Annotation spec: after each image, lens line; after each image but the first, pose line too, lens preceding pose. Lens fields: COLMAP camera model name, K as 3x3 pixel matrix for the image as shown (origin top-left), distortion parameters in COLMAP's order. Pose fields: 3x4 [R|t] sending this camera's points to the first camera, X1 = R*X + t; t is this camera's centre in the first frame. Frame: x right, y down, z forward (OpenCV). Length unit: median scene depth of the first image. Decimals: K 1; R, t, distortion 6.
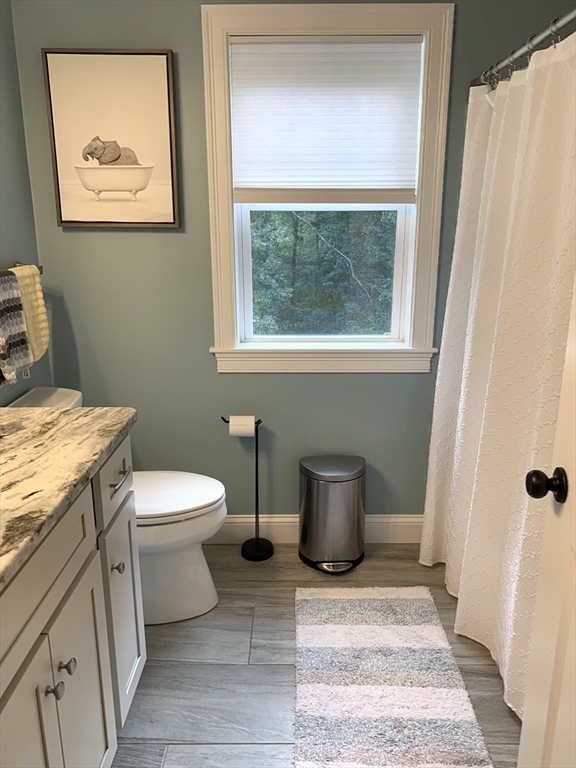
lens RADIAL K [[593.1, 0, 288.0], [0, 593.1, 384.0], [0, 0, 1]] dist [0.008726, -0.011532]
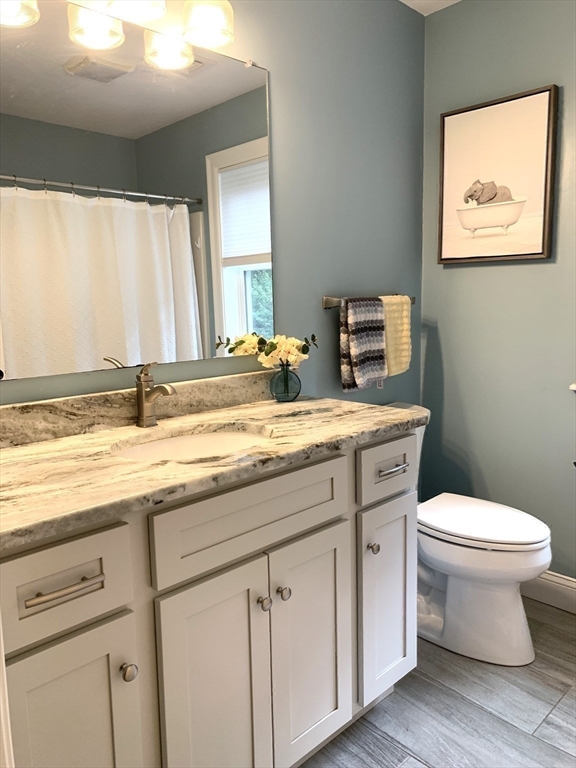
lens RADIAL K [[593.1, 0, 288.0], [0, 593.1, 384.0], [0, 0, 1]] dist [0.008726, -0.011532]
pose [[0.689658, 0.083330, -0.719325, 0.261971], [-0.170015, 0.984223, -0.048987, 0.066110], [0.703894, 0.156080, 0.692945, 0.060664]]
